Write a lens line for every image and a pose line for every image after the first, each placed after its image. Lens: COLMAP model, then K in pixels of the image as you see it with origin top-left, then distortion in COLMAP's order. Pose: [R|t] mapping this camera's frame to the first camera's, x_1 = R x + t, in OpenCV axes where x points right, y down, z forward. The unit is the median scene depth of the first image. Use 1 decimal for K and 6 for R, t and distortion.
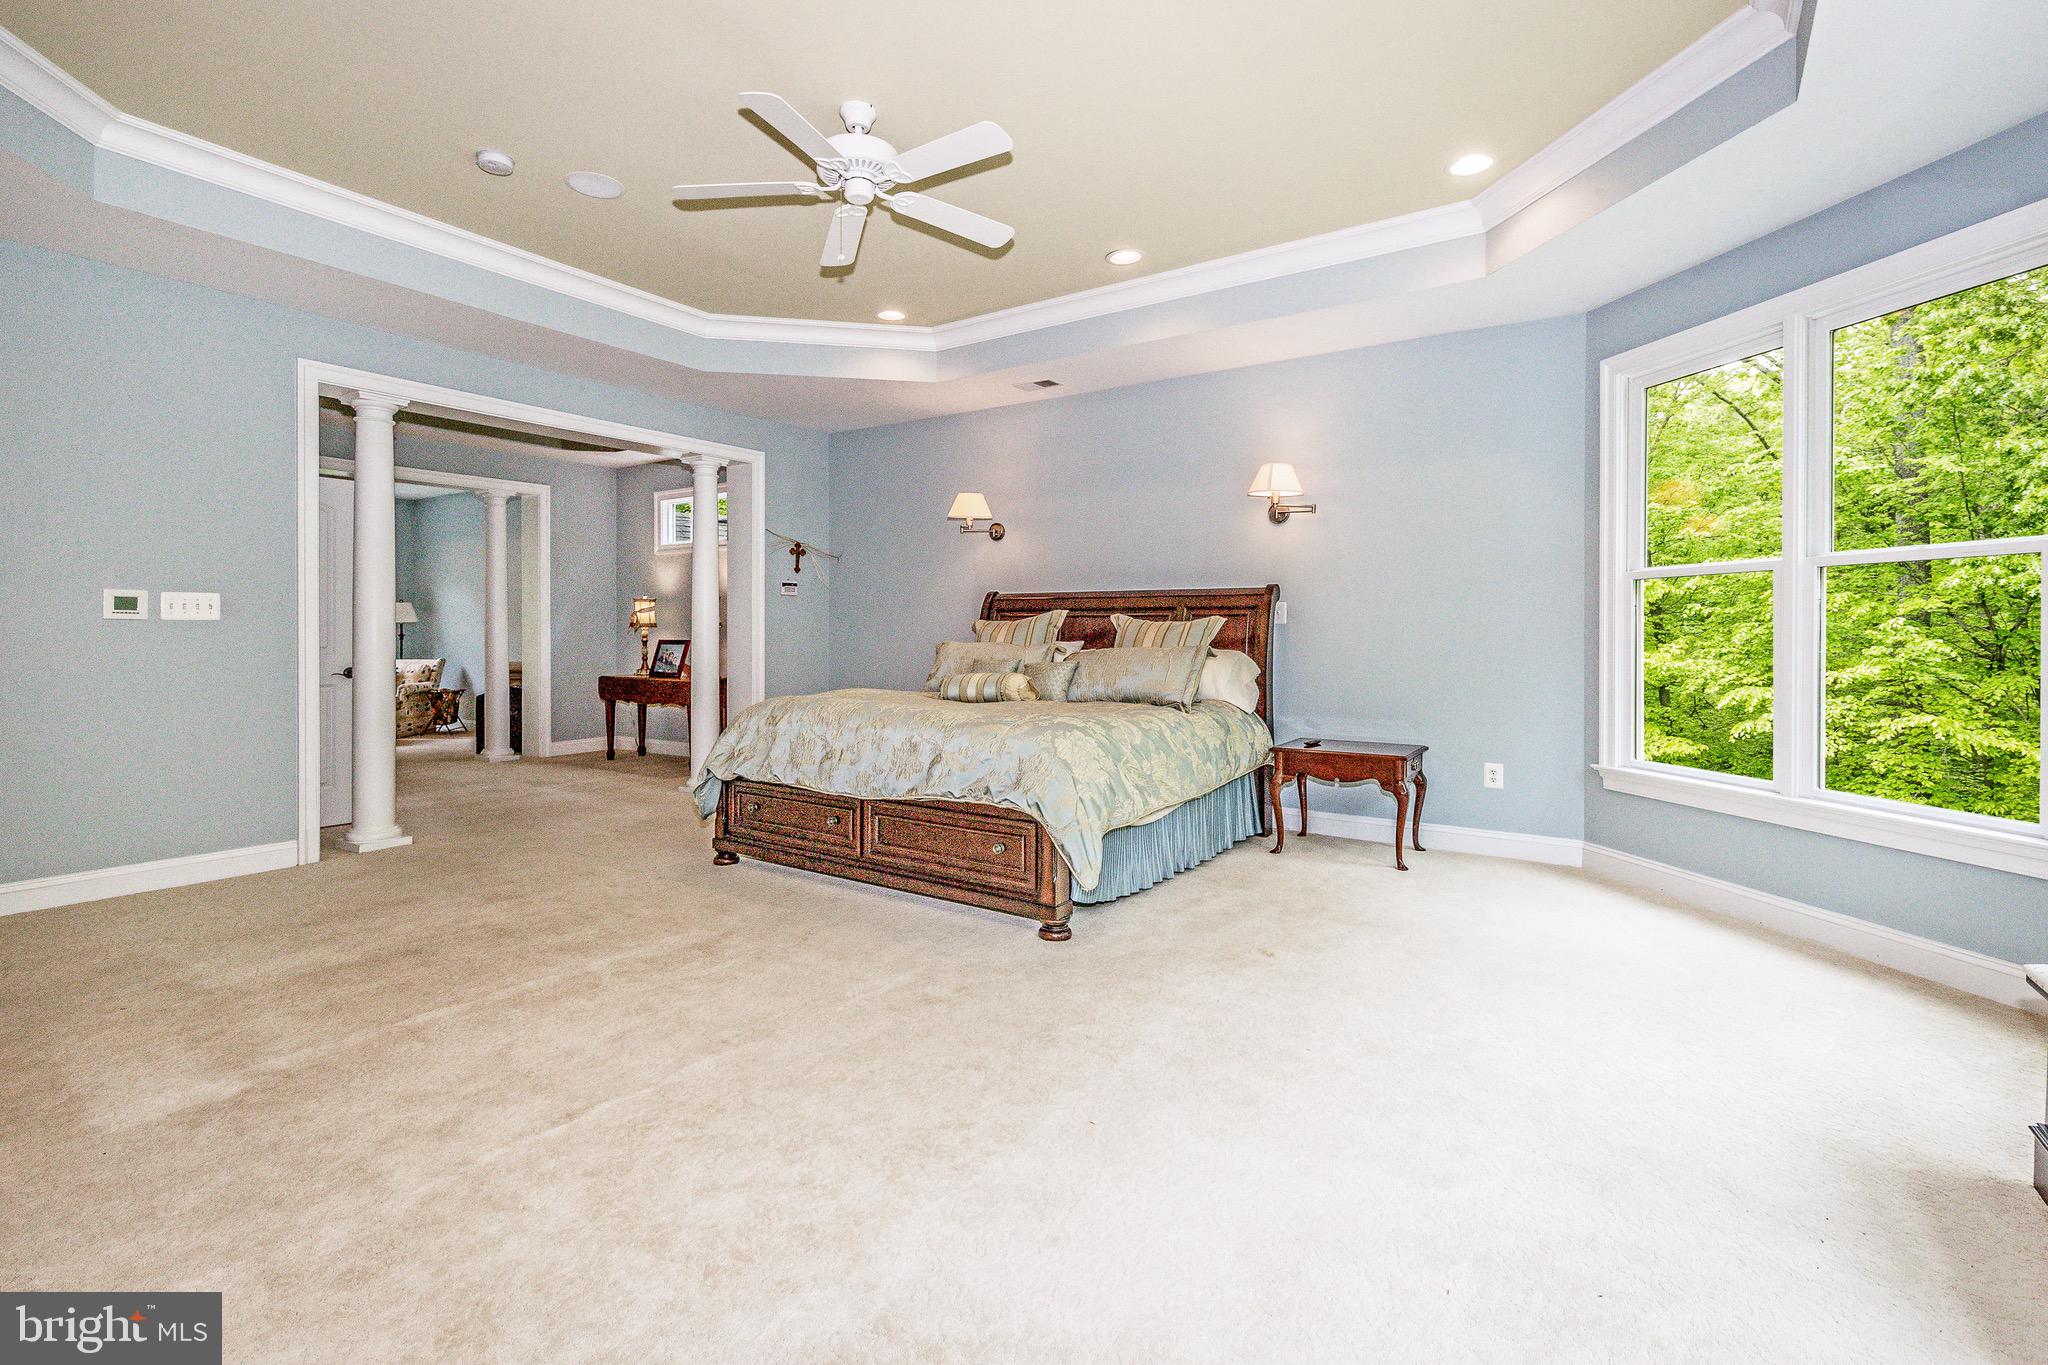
lens RADIAL K [[937.2, 0, 1040.0], [0, 937.2, 644.8], [0, 0, 1]] dist [0.006658, 0.000060]
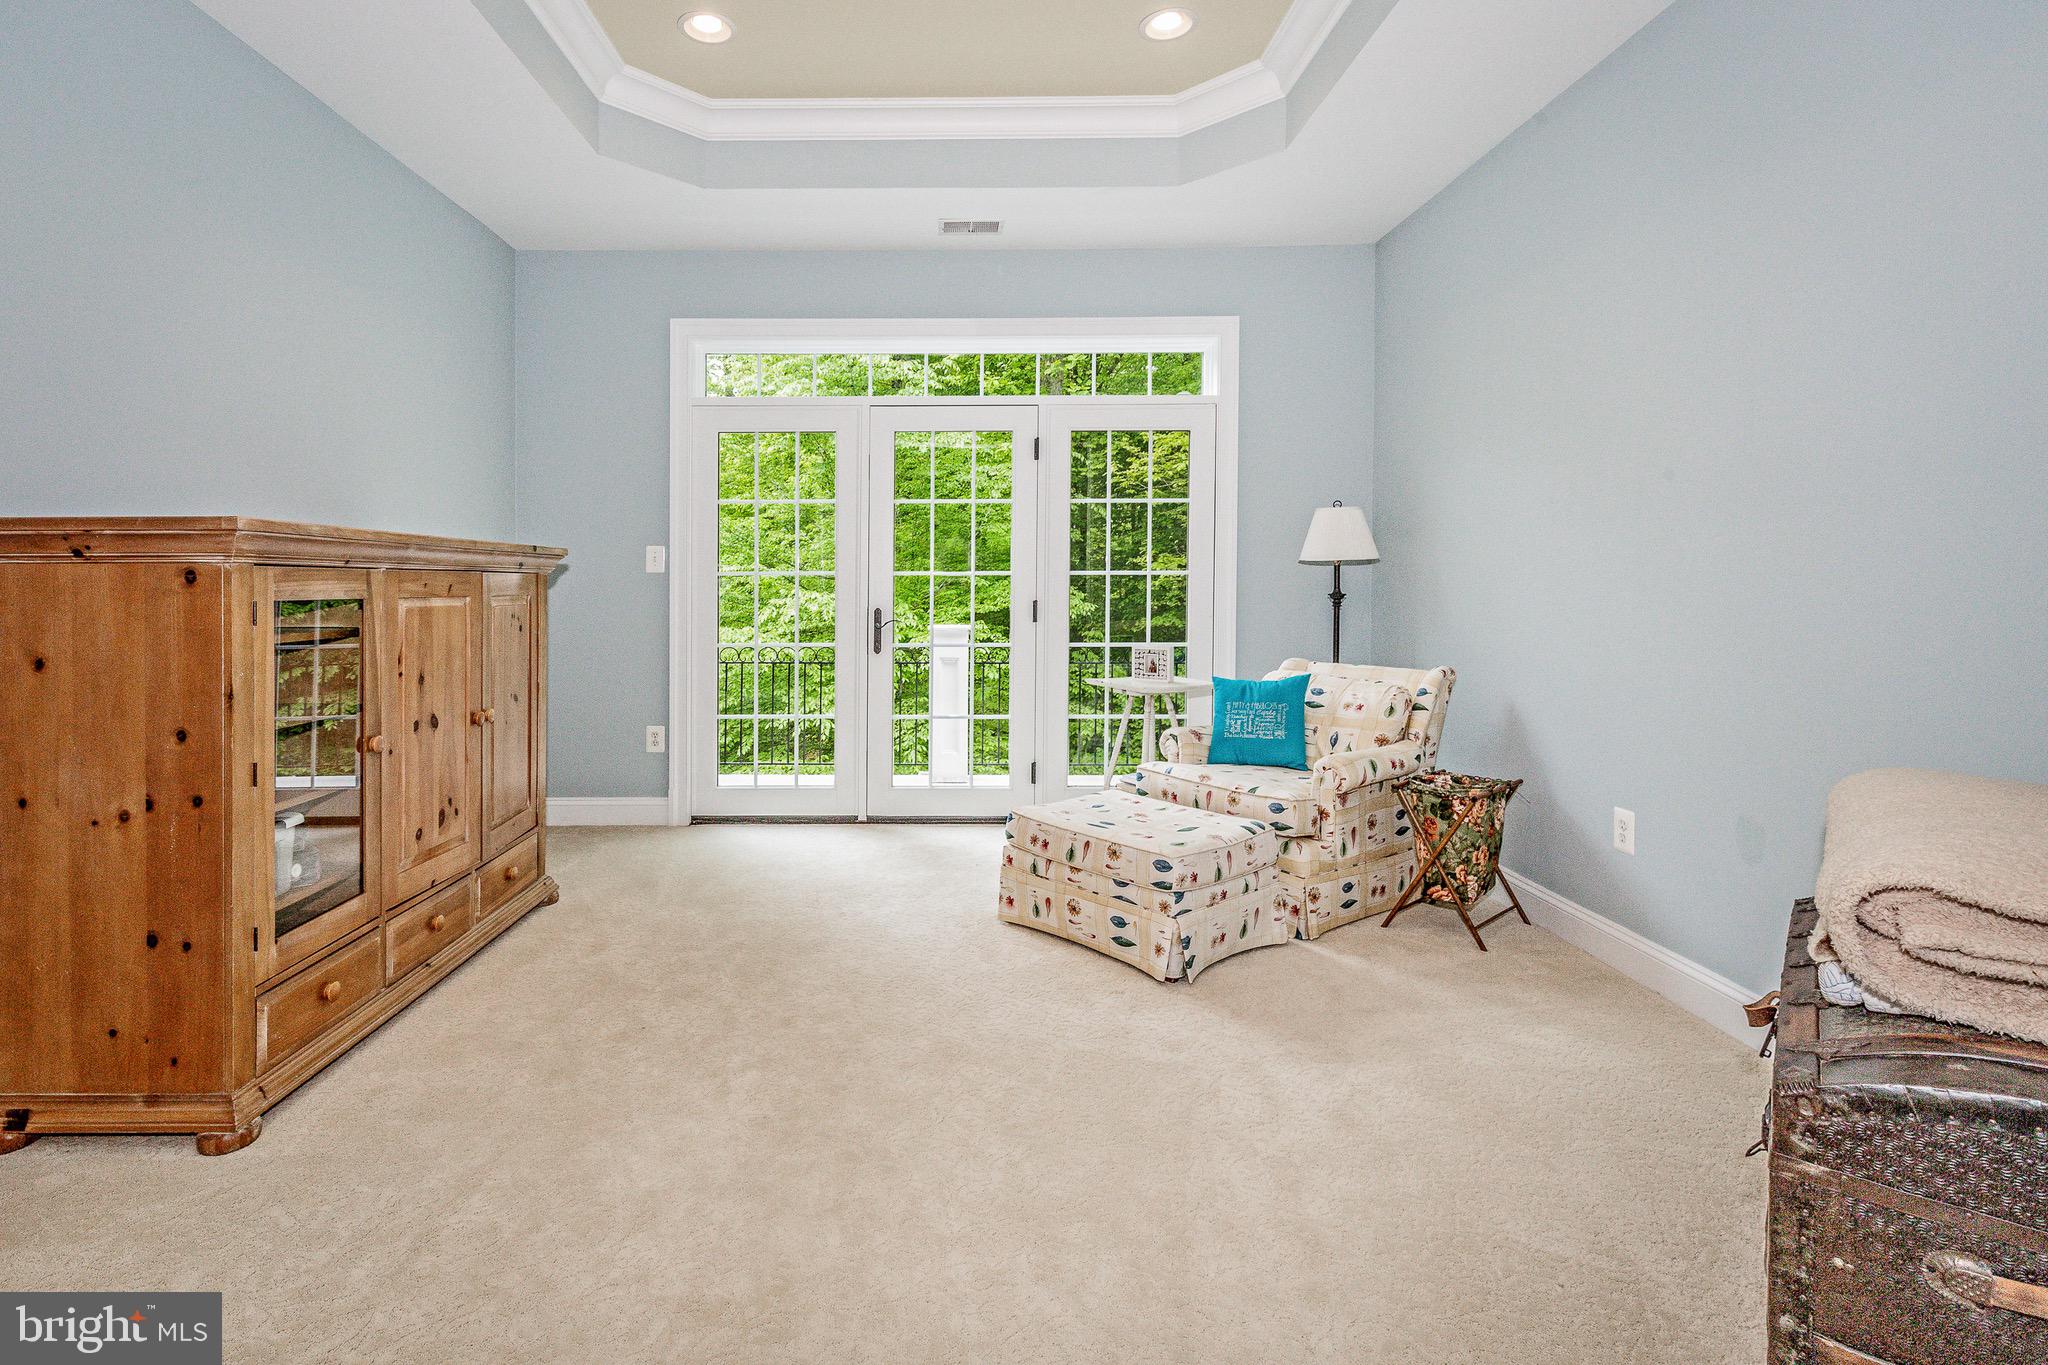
lens RADIAL K [[937.2, 0, 1020.2], [0, 937.2, 678.1], [0, 0, 1]] dist [0.006658, 0.000060]
pose [[0.547612, 0.006067, -0.836711, -0.468408], [-0.011787, 0.999930, -0.000463, 0.020554], [0.836650, 0.010116, 0.547645, 0.733798]]
